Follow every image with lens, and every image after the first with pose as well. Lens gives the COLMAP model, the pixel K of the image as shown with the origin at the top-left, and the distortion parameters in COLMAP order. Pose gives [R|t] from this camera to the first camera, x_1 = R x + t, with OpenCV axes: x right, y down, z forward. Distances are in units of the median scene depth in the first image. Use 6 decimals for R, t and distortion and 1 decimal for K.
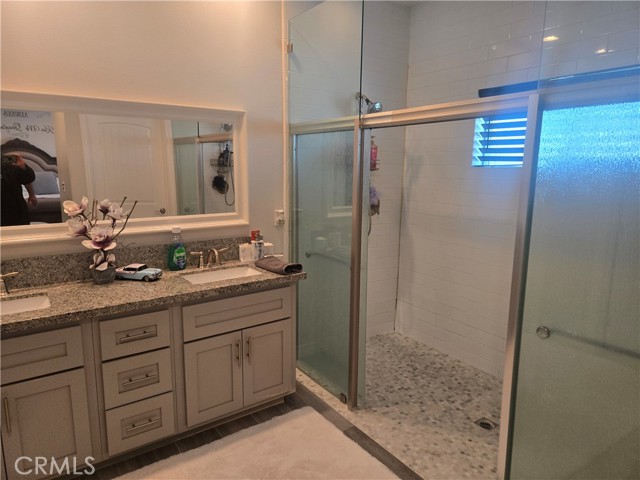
lens RADIAL K [[430.5, 0, 336.1], [0, 430.5, 239.6], [0, 0, 1]] dist [0.064447, -0.070375]
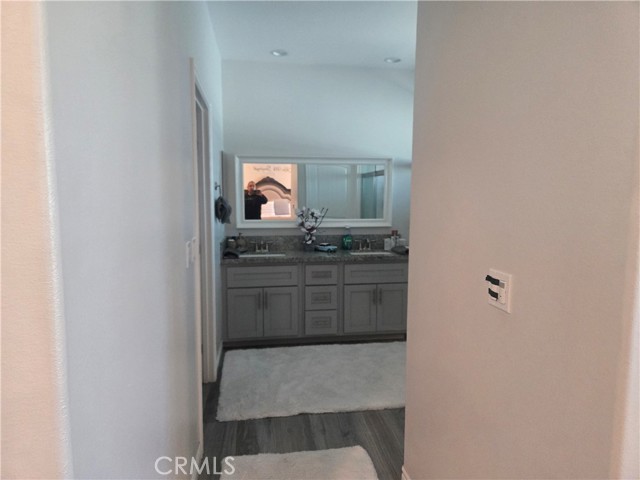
lens RADIAL K [[430.5, 0, 336.1], [0, 430.5, 239.6], [0, 0, 1]] dist [0.064447, -0.070375]
pose [[0.899817, 0.038201, -0.434592, 0.381680], [-0.067721, 0.996315, -0.052638, 0.136546], [0.430980, 0.076796, 0.899088, -0.634343]]
